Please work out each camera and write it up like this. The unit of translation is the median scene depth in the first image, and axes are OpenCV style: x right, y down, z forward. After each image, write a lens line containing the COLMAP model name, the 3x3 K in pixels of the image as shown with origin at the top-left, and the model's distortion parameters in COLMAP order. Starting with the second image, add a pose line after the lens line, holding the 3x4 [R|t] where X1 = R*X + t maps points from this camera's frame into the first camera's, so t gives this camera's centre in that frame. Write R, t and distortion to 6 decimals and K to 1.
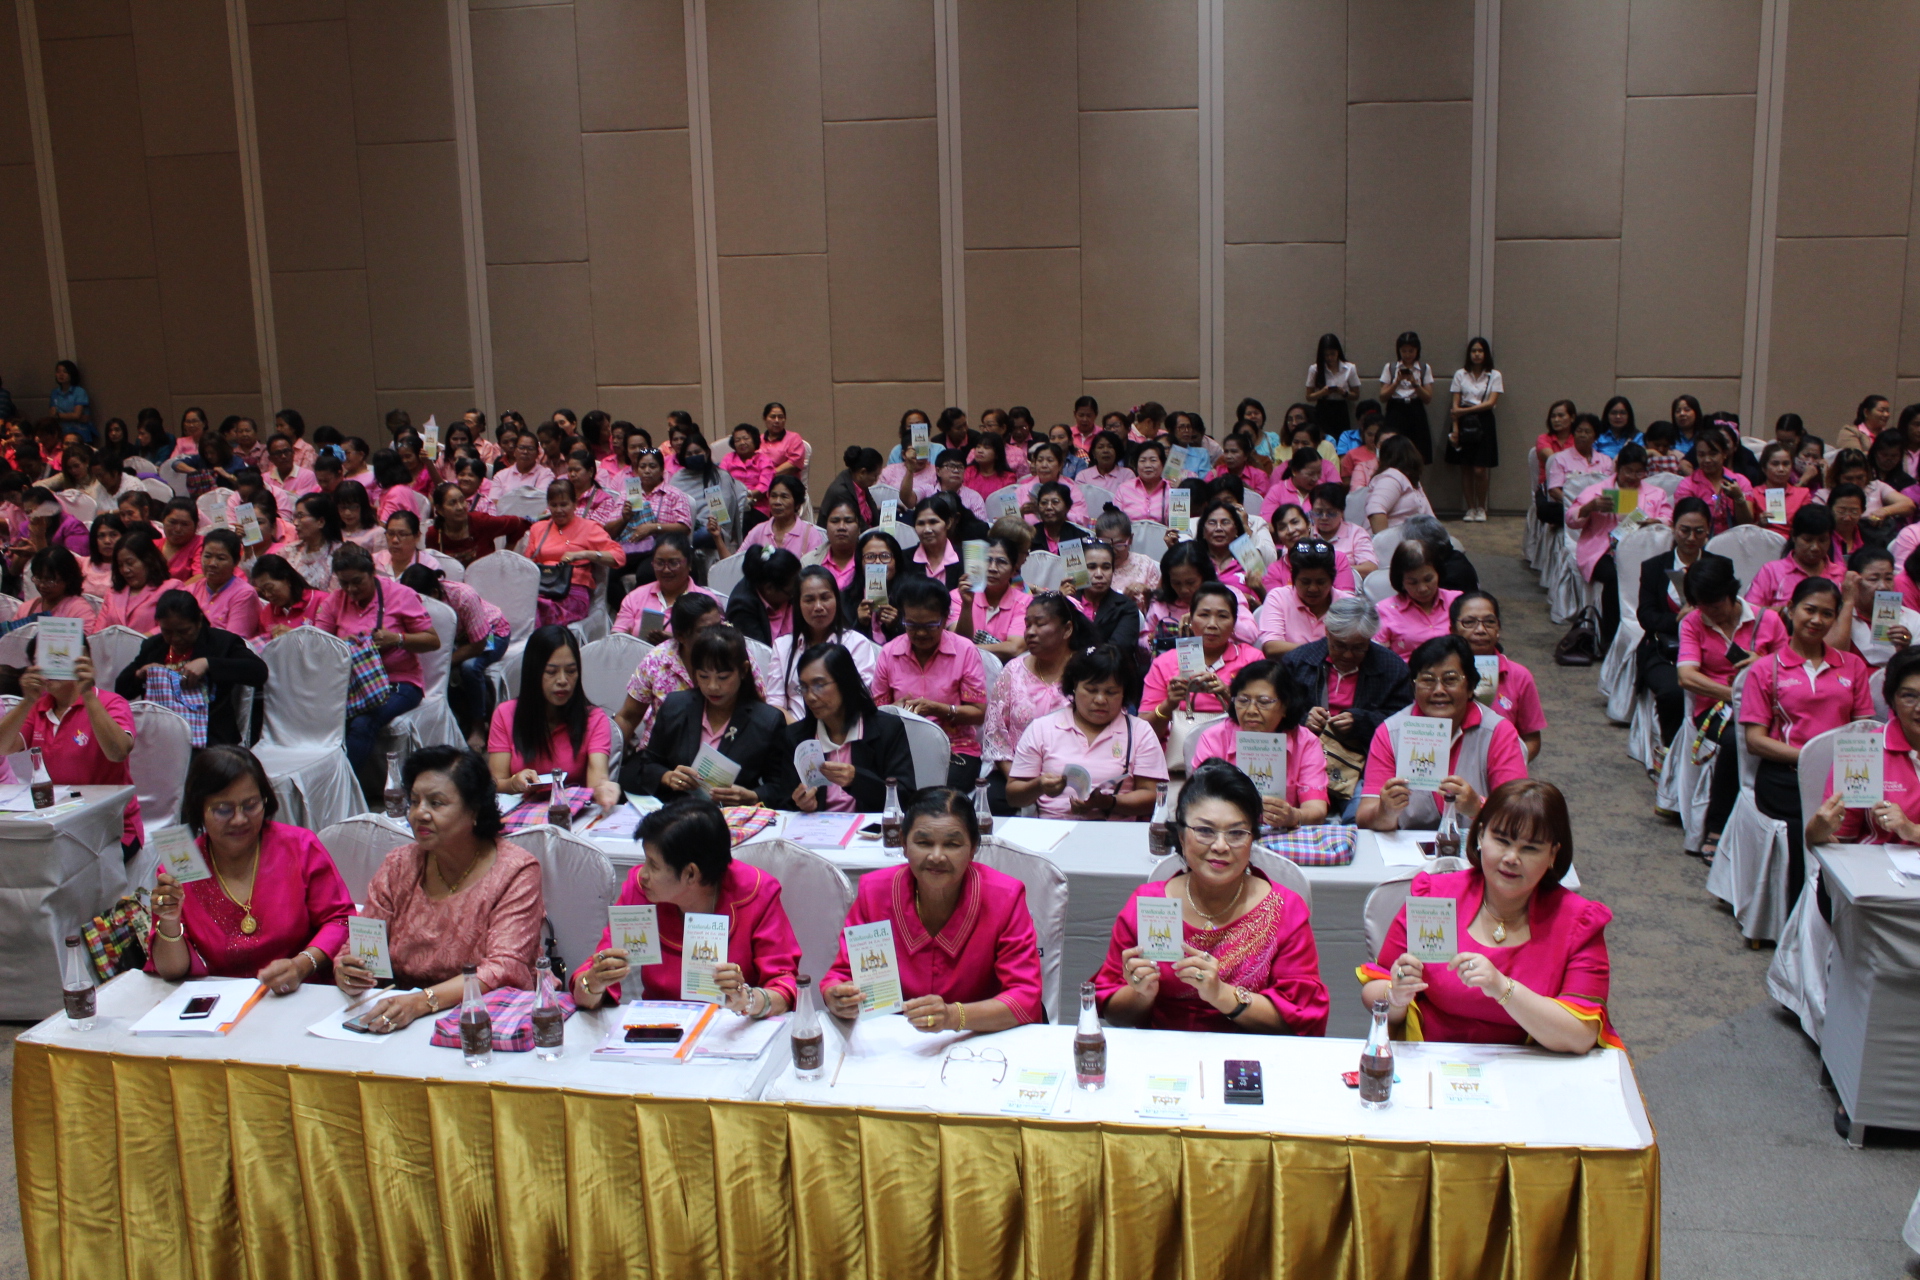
lens RADIAL K [[1880.0, 0, 953.5], [0, 1880.0, 651.3], [0, 0, 1]] dist [-0.136891, 0.148471]
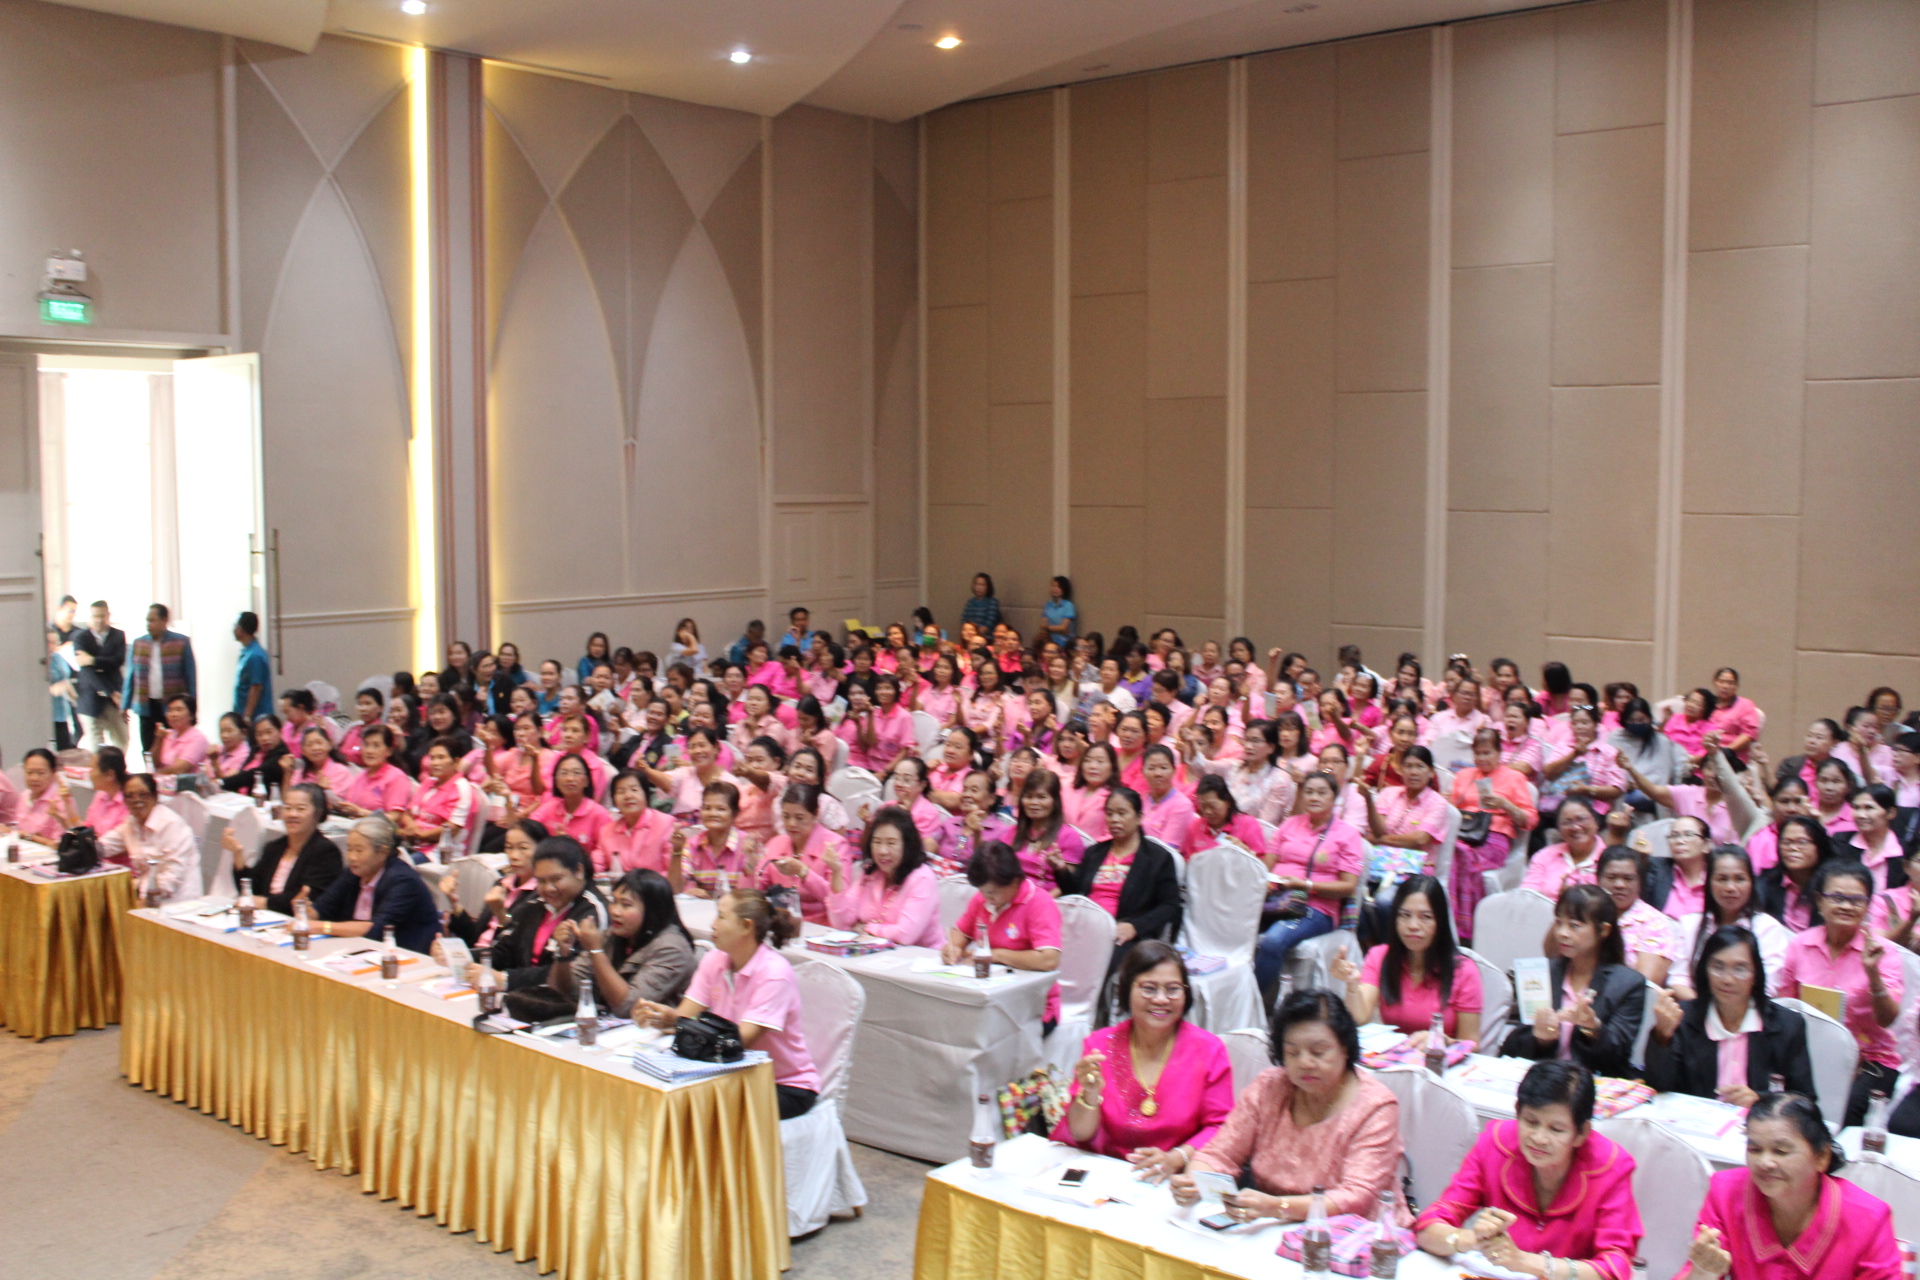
lens RADIAL K [[1878.7, 0, 958.9], [0, 1878.7, 650.7], [0, 0, 1]] dist [-0.129918, 0.142707]
pose [[0.875160, 0.068291, -0.478990, 0.031149], [-0.127508, 0.987545, -0.092173, -0.006356], [0.466730, 0.141741, 0.872968, -0.044556]]
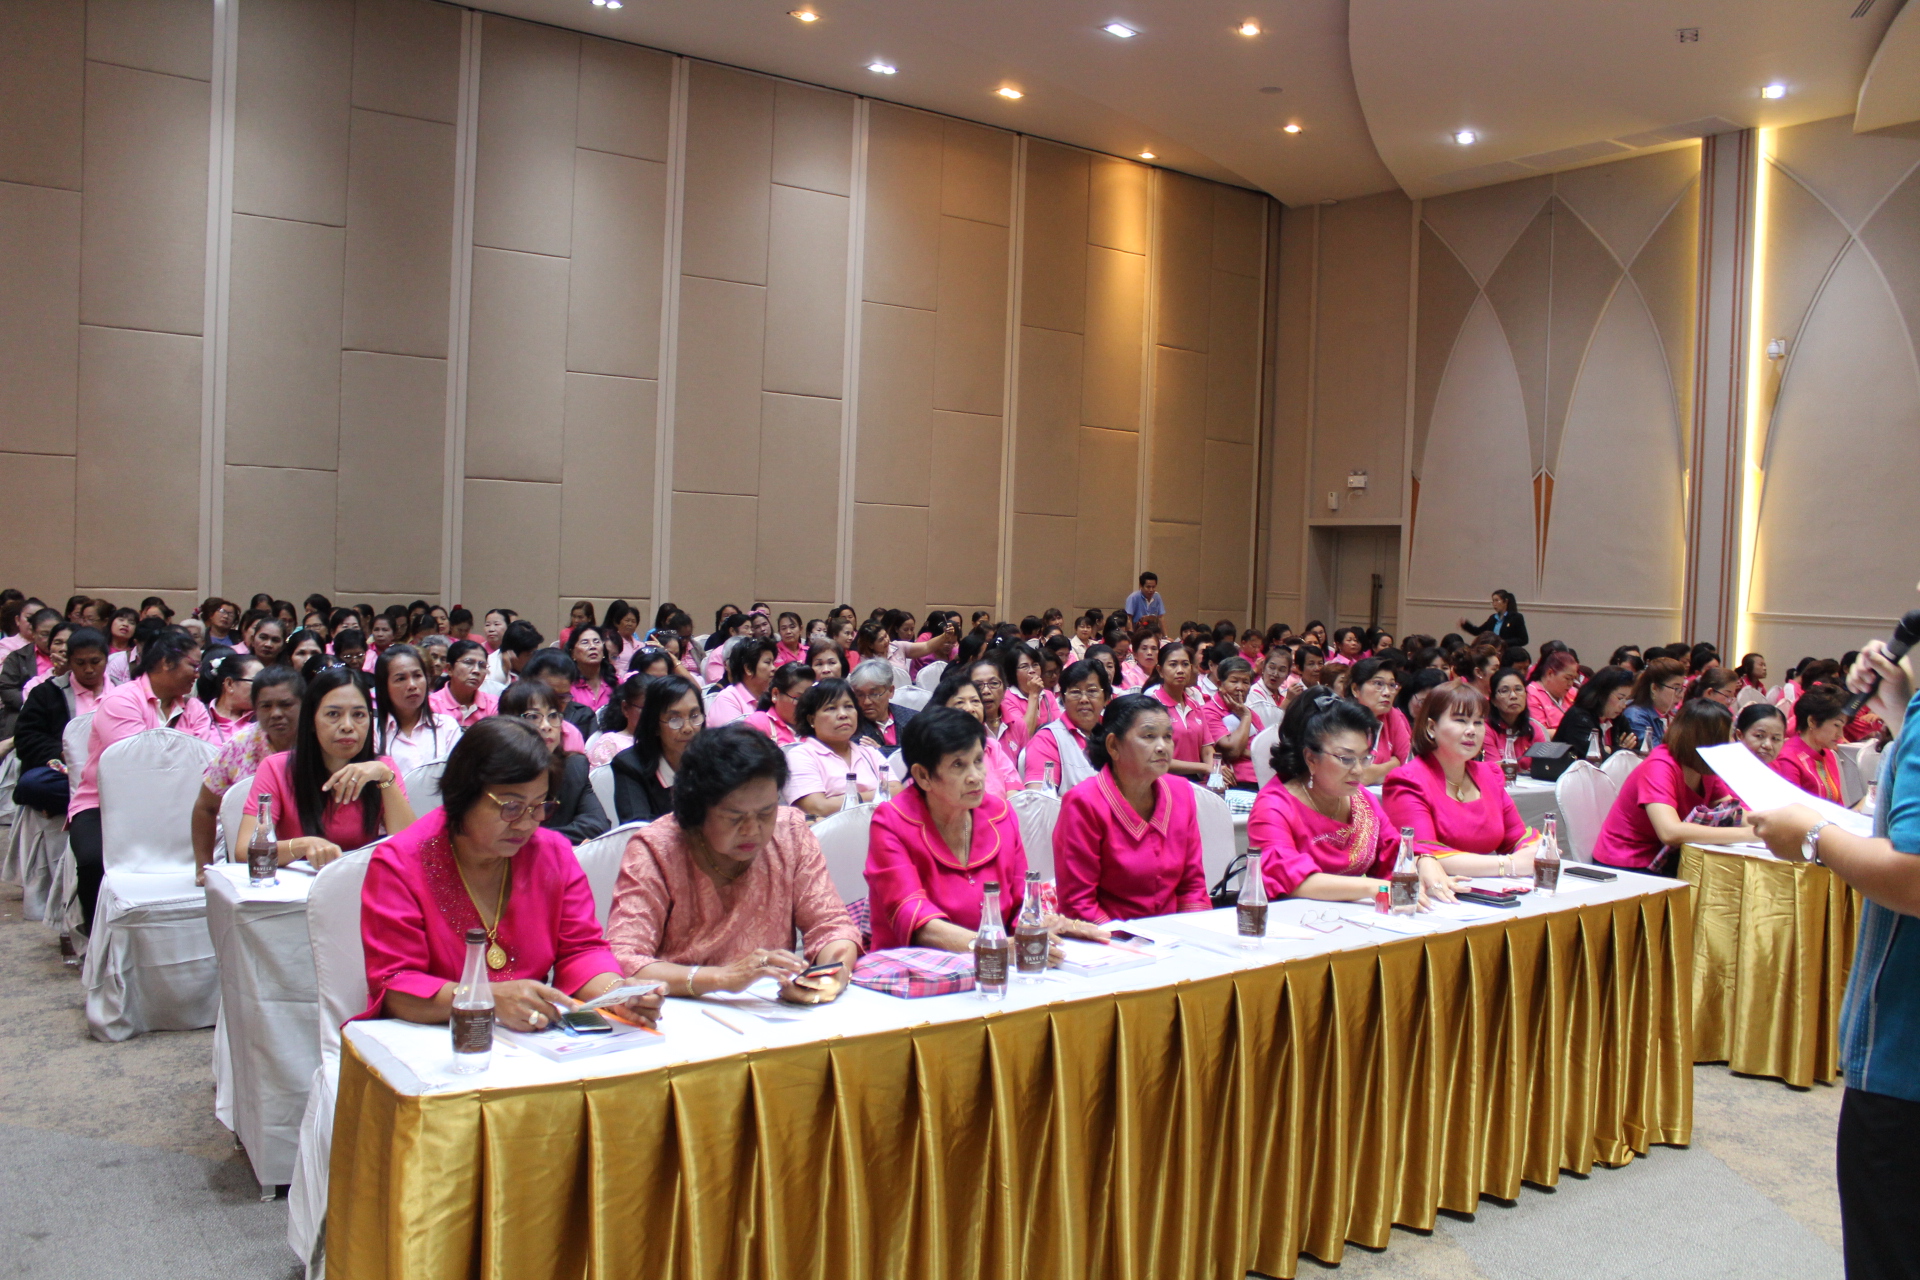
lens RADIAL K [[1588.2, 0, 956.1], [0, 1588.2, 649.2], [0, 0, 1]] dist [-0.165259, 0.150351]
pose [[0.681895, 0.016370, 0.731267, -0.566013], [0.107012, 0.986760, -0.121876, 0.102160], [-0.723580, 0.161361, 0.671115, 0.328377]]
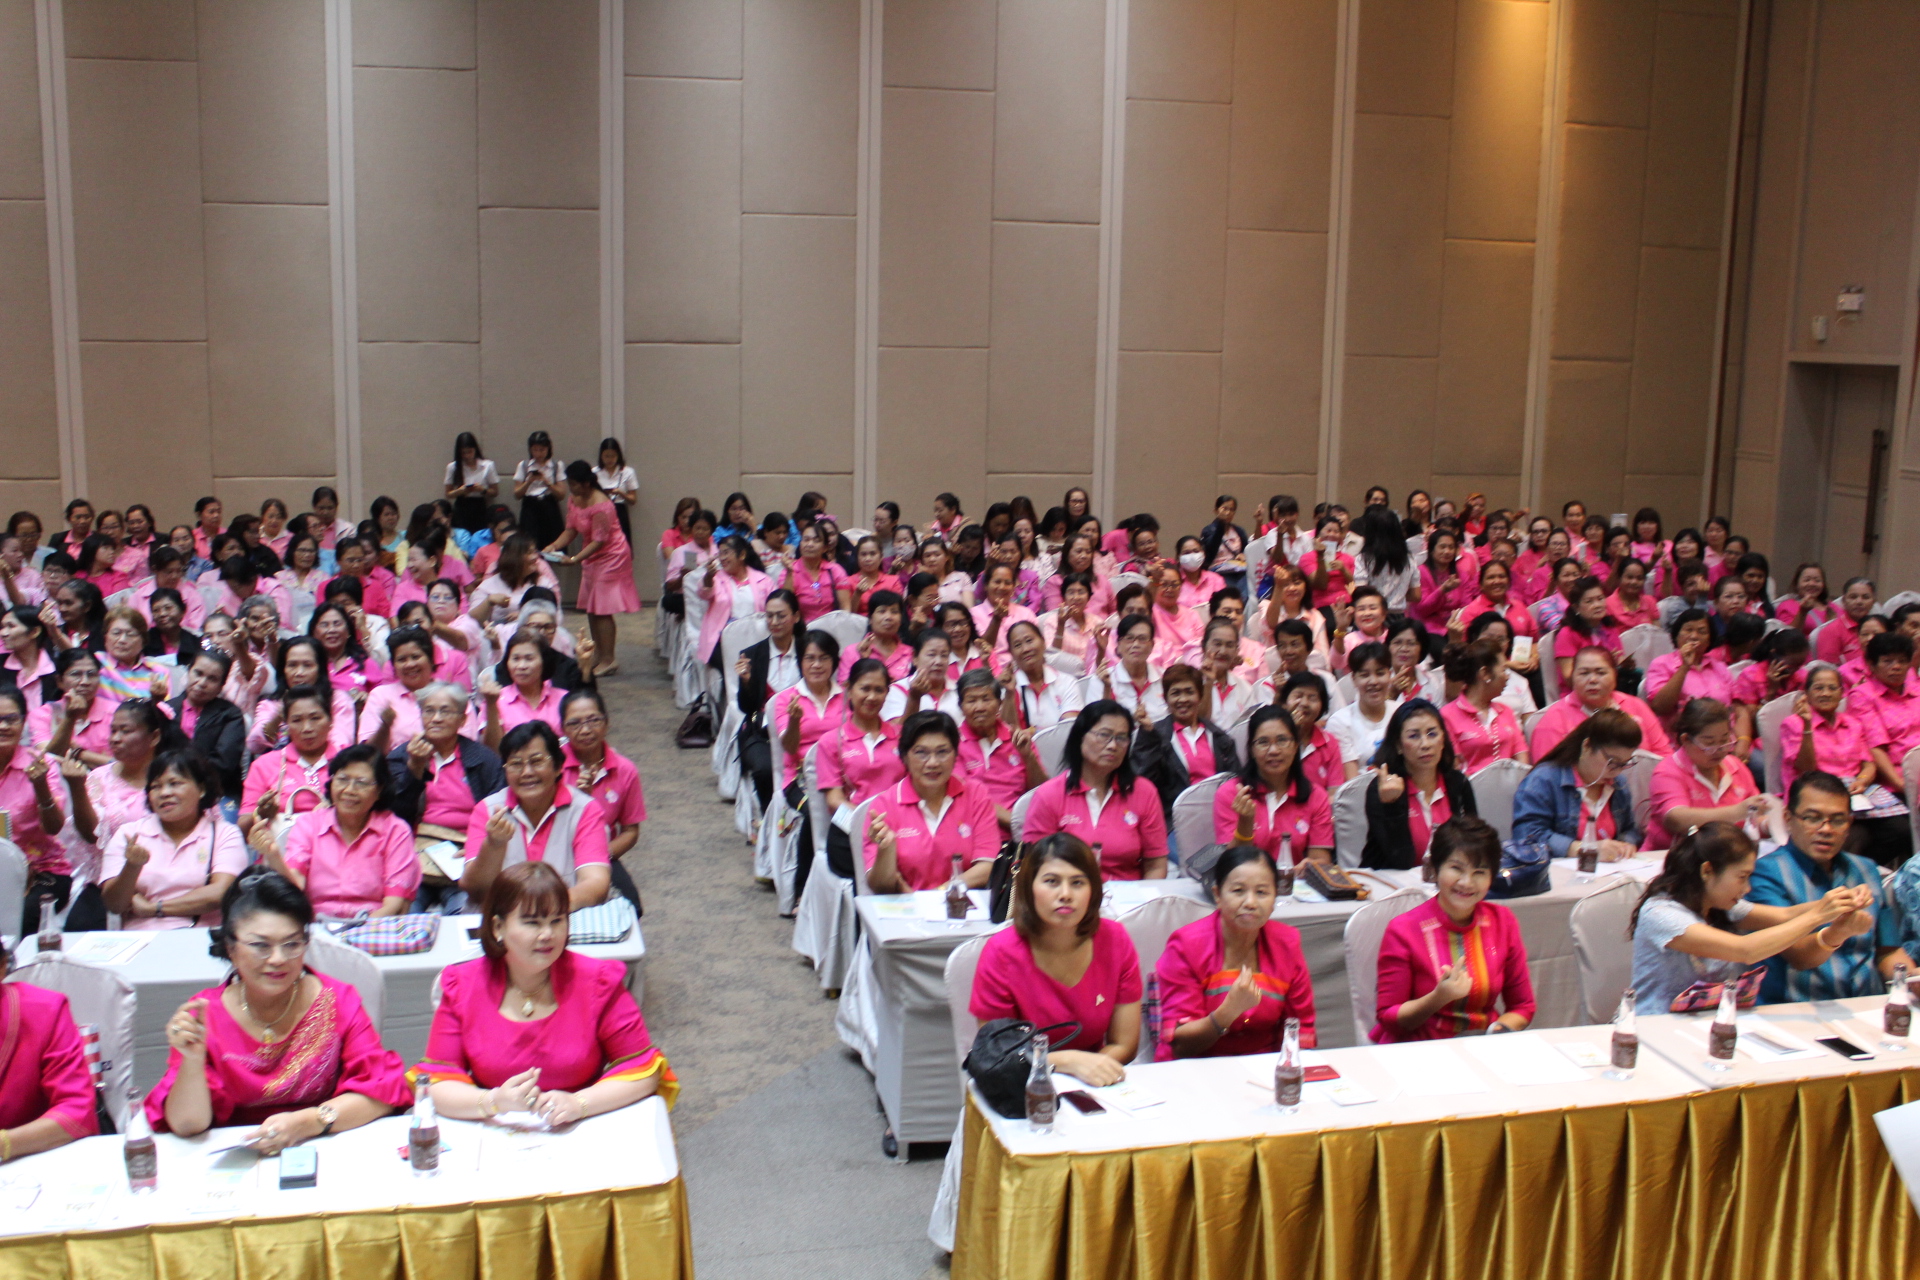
lens RADIAL K [[1880.0, 0, 953.5], [0, 1880.0, 651.3], [0, 0, 1]] dist [-0.136891, 0.148471]
pose [[0.908290, -0.030016, 0.417264, 0.043404], [0.050234, 0.998031, -0.037554, 0.000640], [-0.415315, 0.055071, 0.908009, -0.062538]]
